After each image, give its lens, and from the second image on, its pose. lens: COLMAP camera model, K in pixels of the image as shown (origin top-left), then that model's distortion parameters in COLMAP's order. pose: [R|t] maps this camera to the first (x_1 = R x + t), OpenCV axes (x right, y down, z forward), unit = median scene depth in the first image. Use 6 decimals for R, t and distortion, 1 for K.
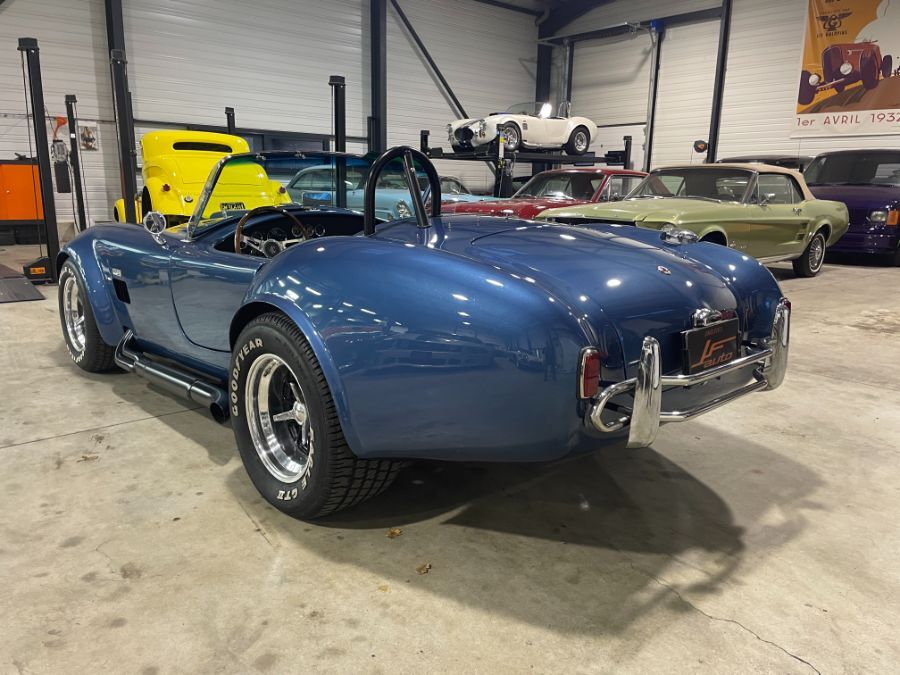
lens RADIAL K [[676.8, 0, 450.0], [0, 676.8, 337.5], [0, 0, 1]] dist [0.071973, -0.102479]
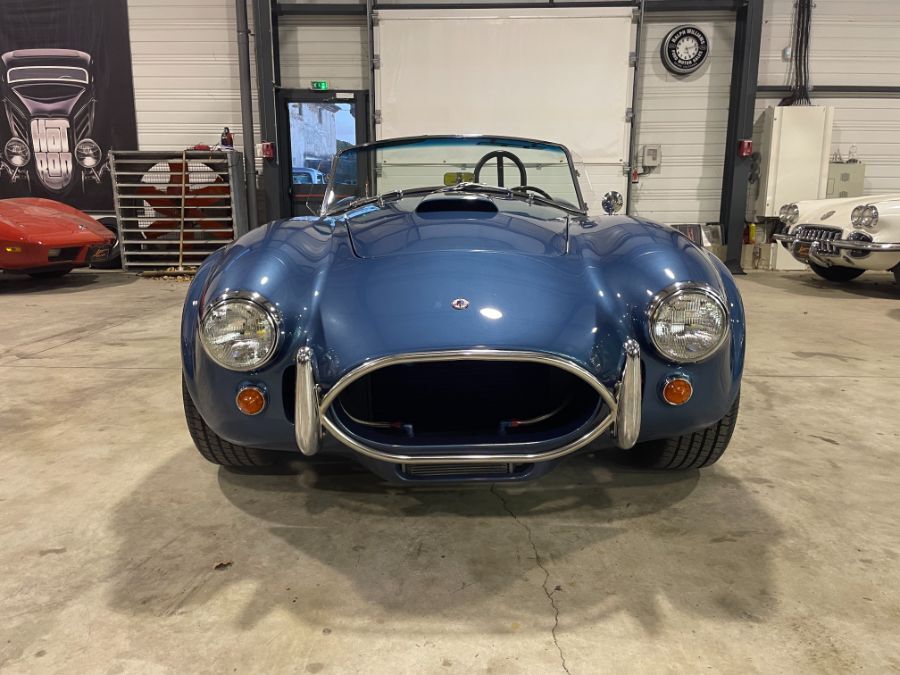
lens RADIAL K [[676.8, 0, 450.0], [0, 676.8, 337.5], [0, 0, 1]] dist [0.071973, -0.102479]
pose [[-0.734427, -0.143541, 0.663335, -1.095443], [0.133555, 0.927701, 0.348618, -0.416191], [-0.665417, 0.344626, -0.662158, 2.159857]]
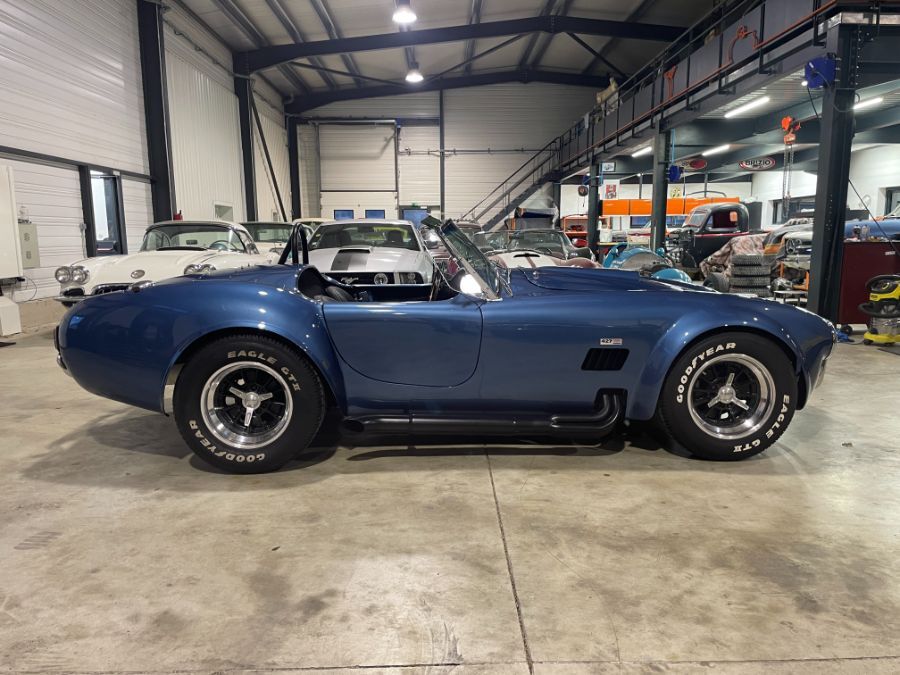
lens RADIAL K [[676.8, 0, 450.0], [0, 676.8, 337.5], [0, 0, 1]] dist [0.071973, -0.102479]
pose [[-0.646524, 0.102460, -0.755982, 0.897512], [-0.160587, 0.950460, 0.266155, -0.466250], [0.745800, 0.293476, -0.598041, 2.119927]]
